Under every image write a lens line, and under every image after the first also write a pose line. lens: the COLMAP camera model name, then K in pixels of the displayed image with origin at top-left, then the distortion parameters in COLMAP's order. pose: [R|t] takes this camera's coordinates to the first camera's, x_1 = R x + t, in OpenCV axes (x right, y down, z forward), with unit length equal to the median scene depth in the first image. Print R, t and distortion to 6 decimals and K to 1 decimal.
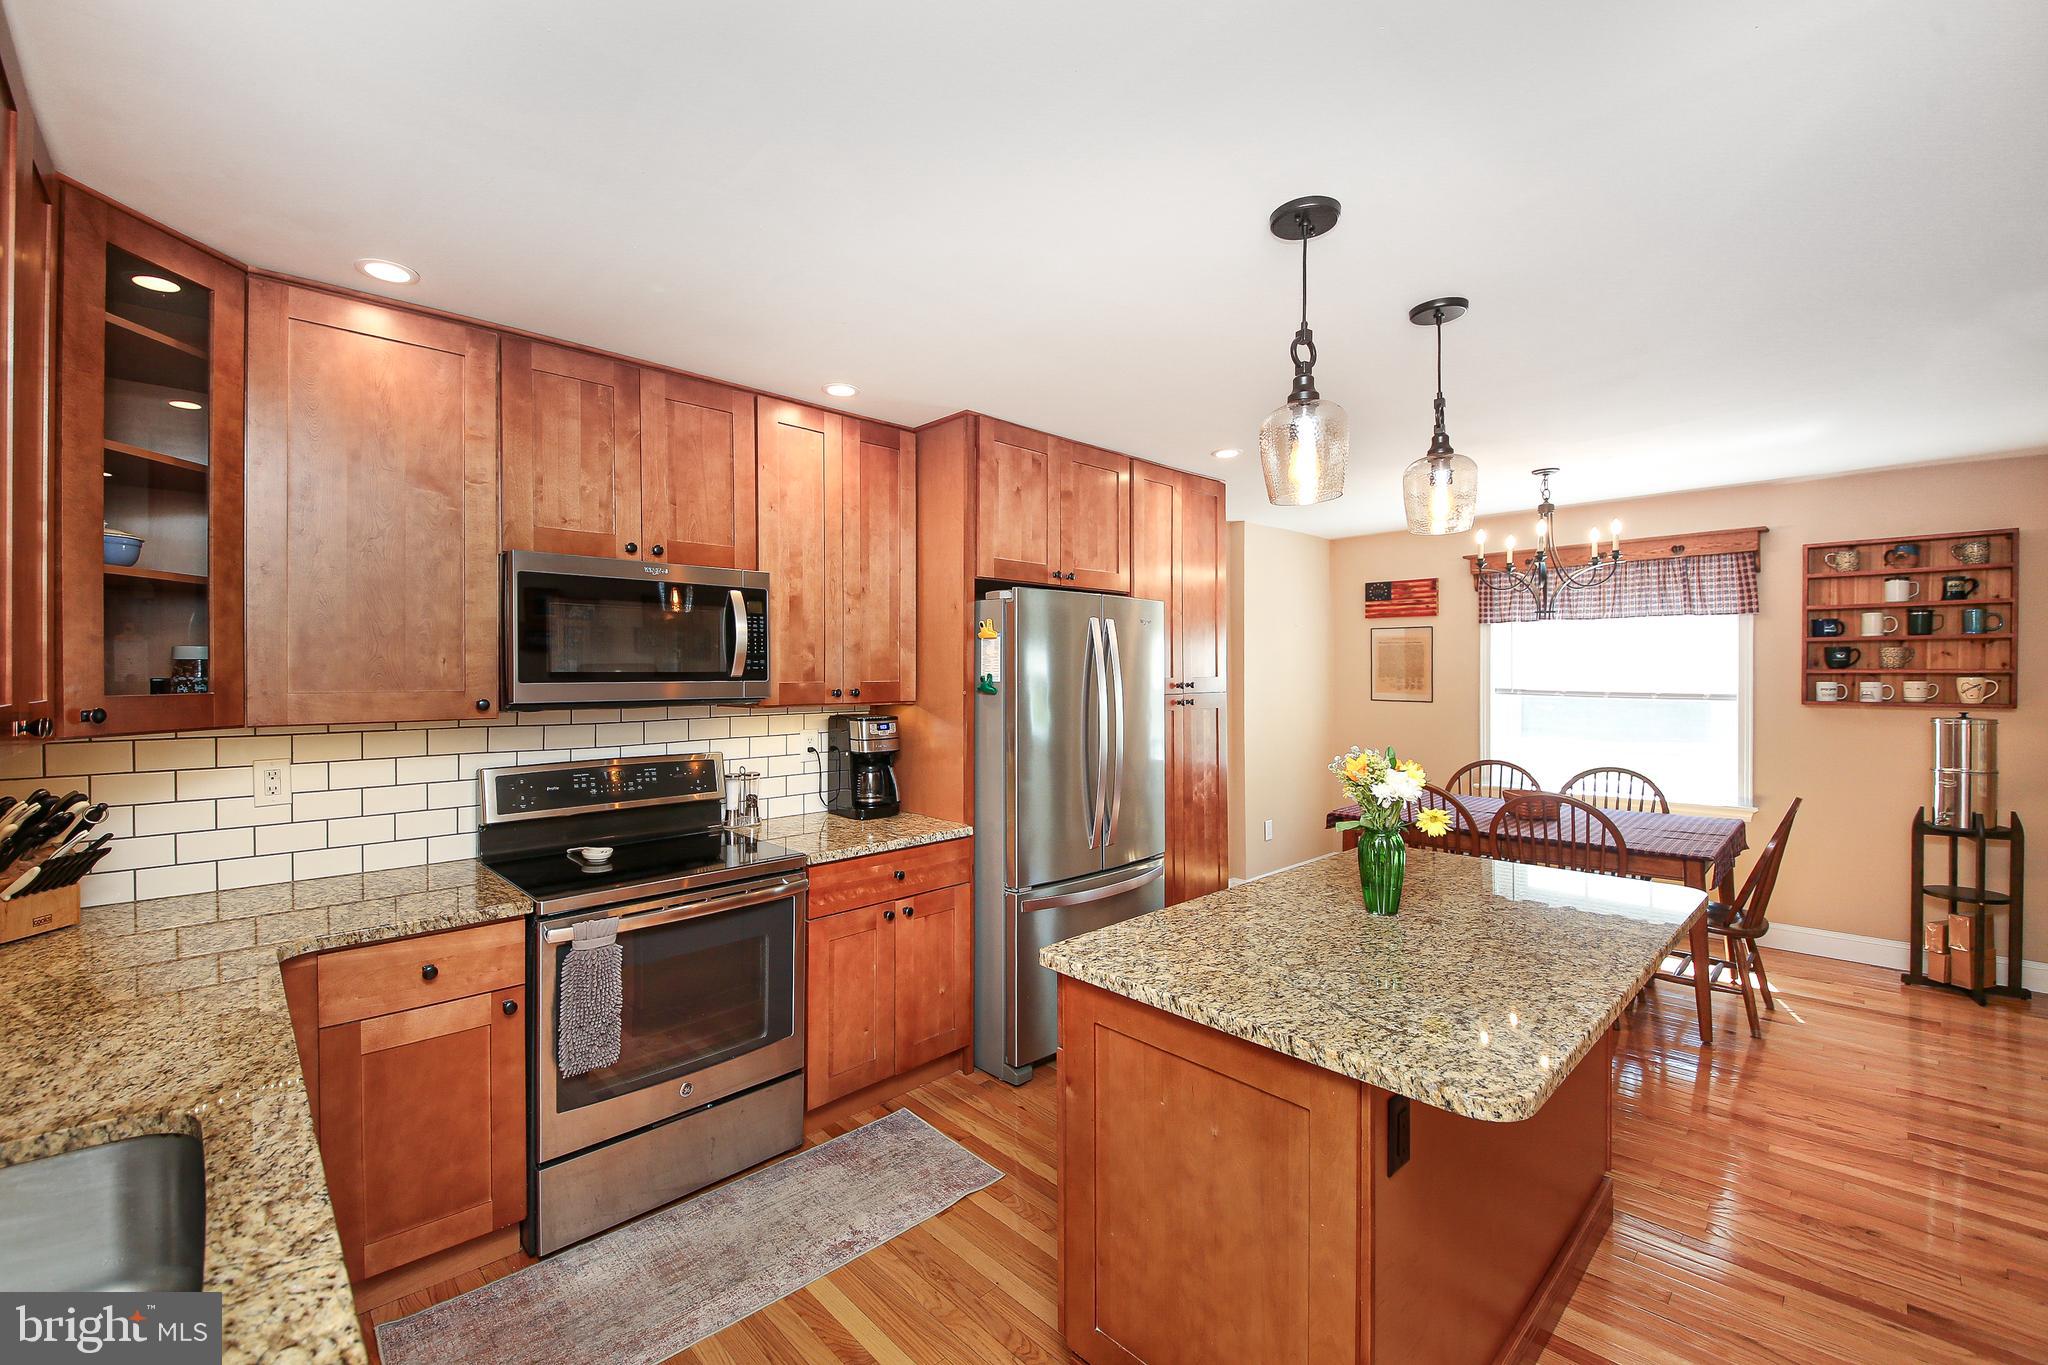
lens RADIAL K [[833.0, 0, 1024.0], [0, 833.0, 682.5], [0, 0, 1]] dist [0.000612, -0.011574]
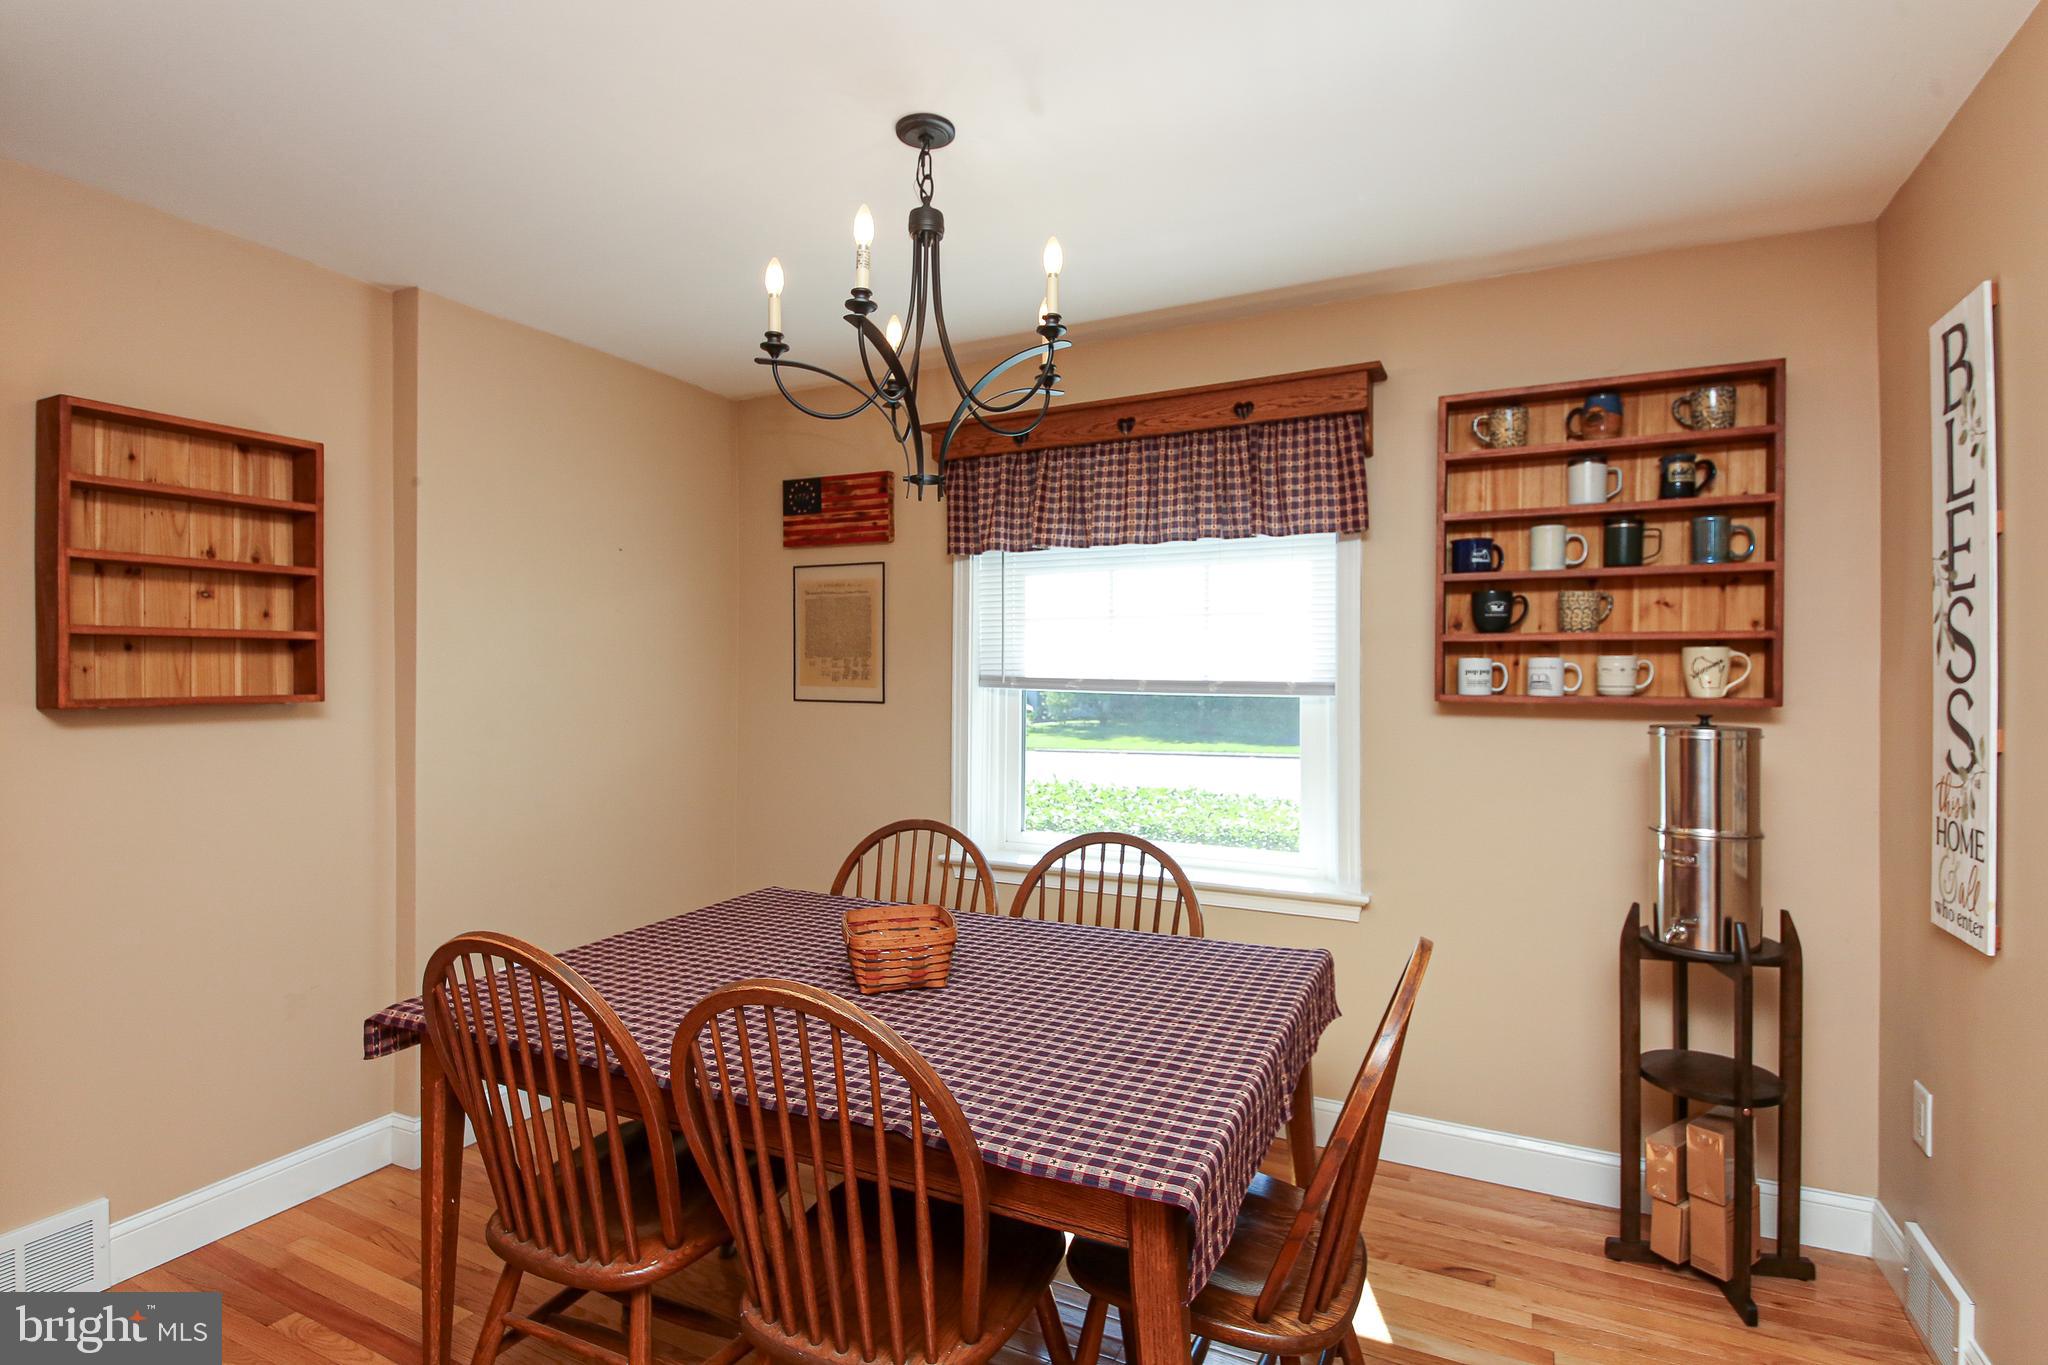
lens RADIAL K [[970.7, 0, 1022.3], [0, 970.7, 672.0], [0, 0, 1]] dist [0.000114, -0.000150]
pose [[0.931432, 0.005457, 0.363874, 0.506055], [-0.002174, 0.999953, -0.009431, 0.014988], [-0.363908, 0.007993, 0.931401, 0.557537]]
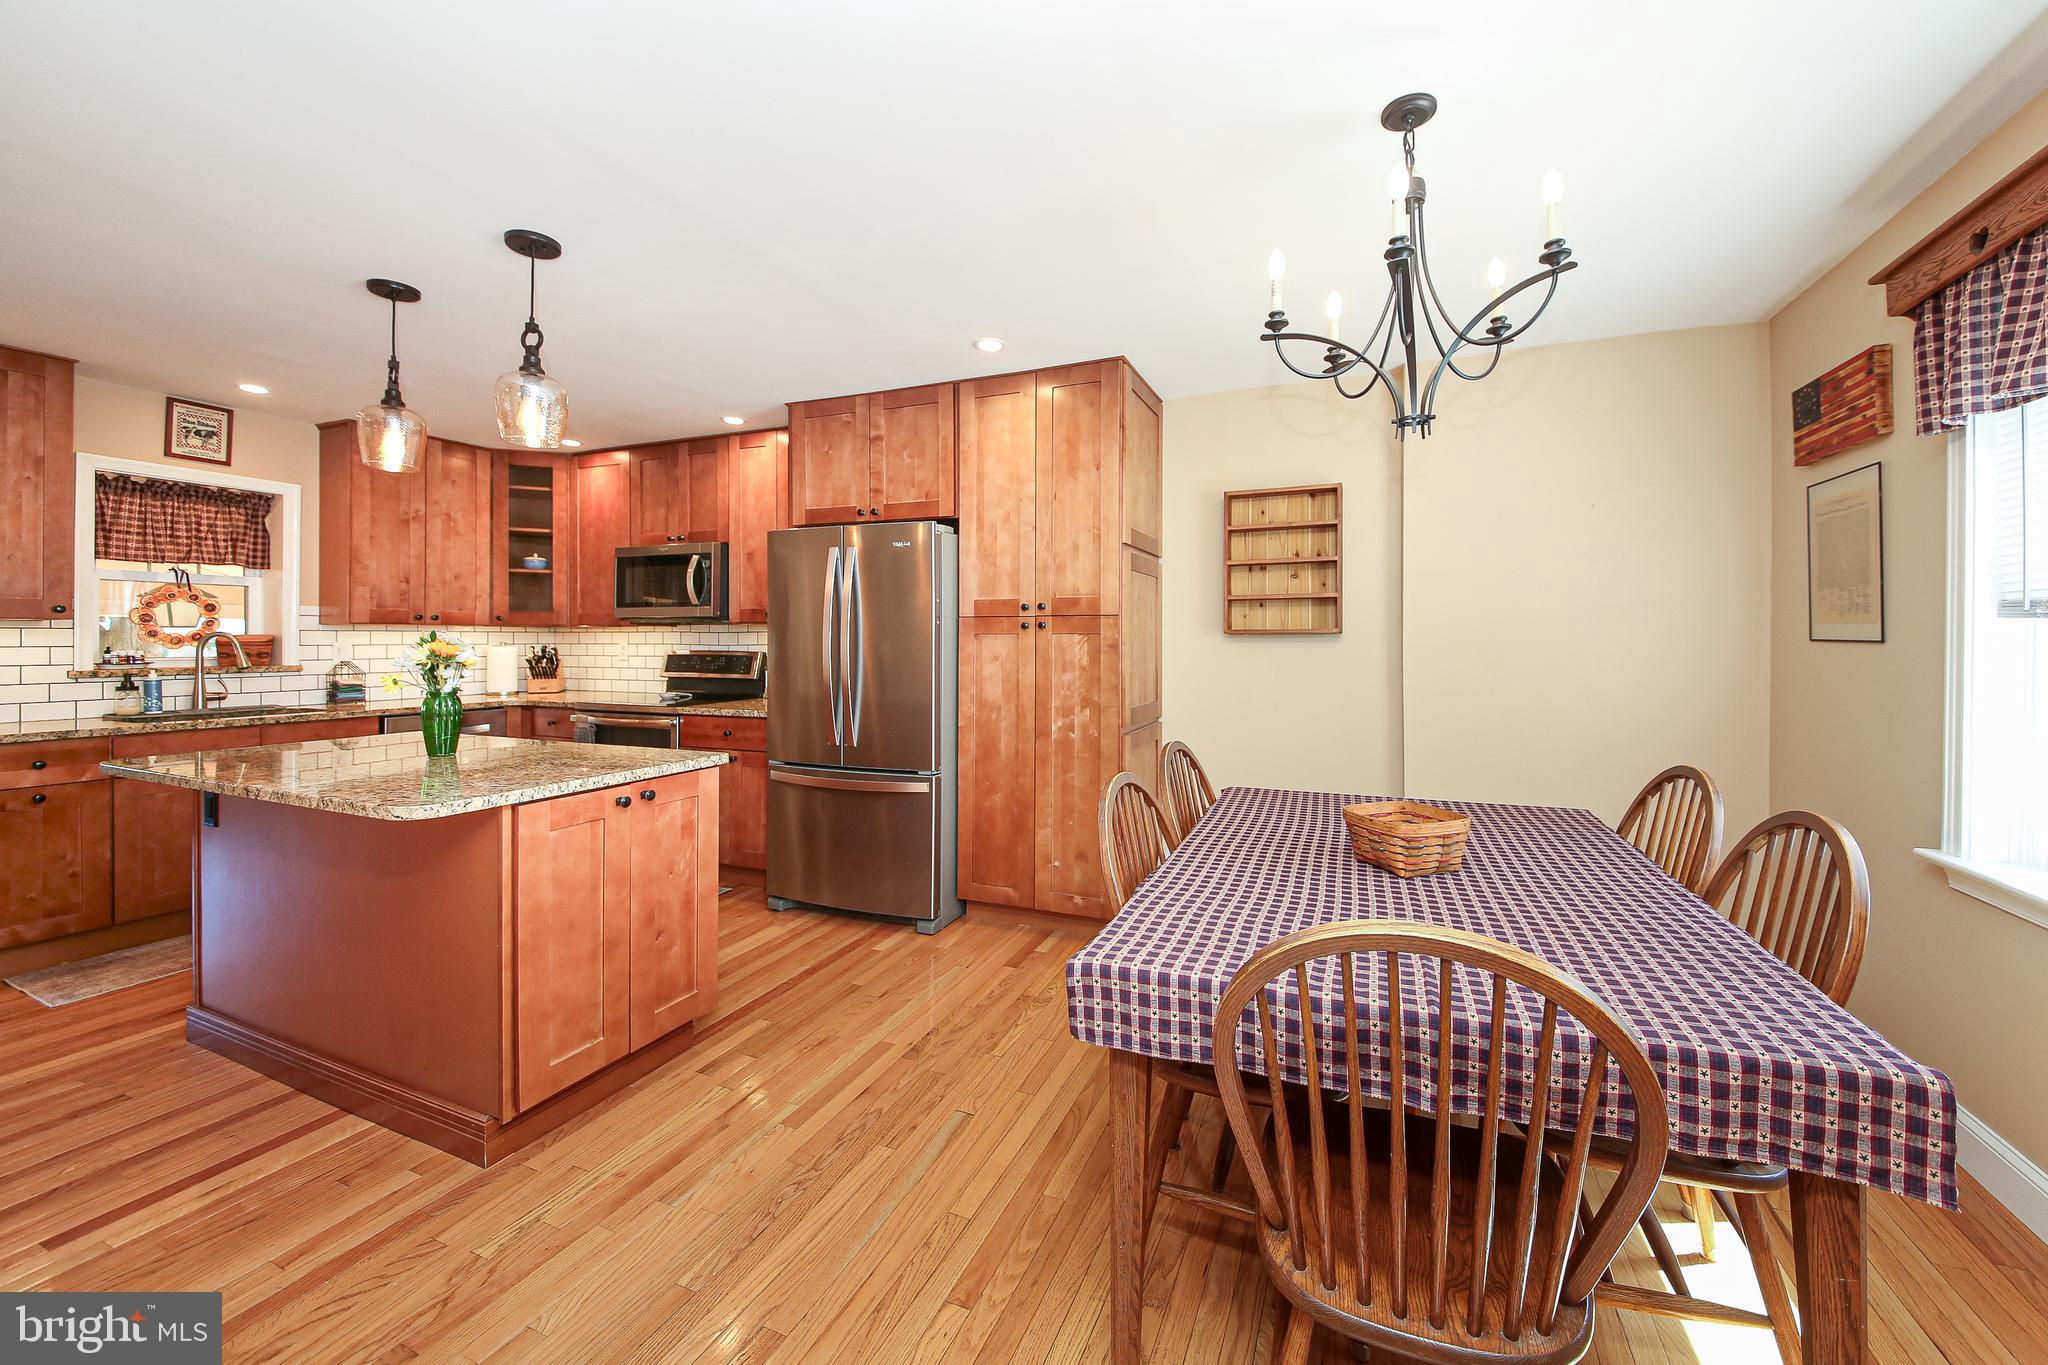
lens RADIAL K [[747.4, 0, 1079.4], [0, 747.4, 632.3], [0, 0, 1]] dist [-0.000595, -0.008377]
pose [[0.433904, 0.001840, -0.900957, 0.954365], [-0.004630, 0.999989, -0.000188, 0.031083], [0.900947, 0.004253, 0.433908, 0.693535]]
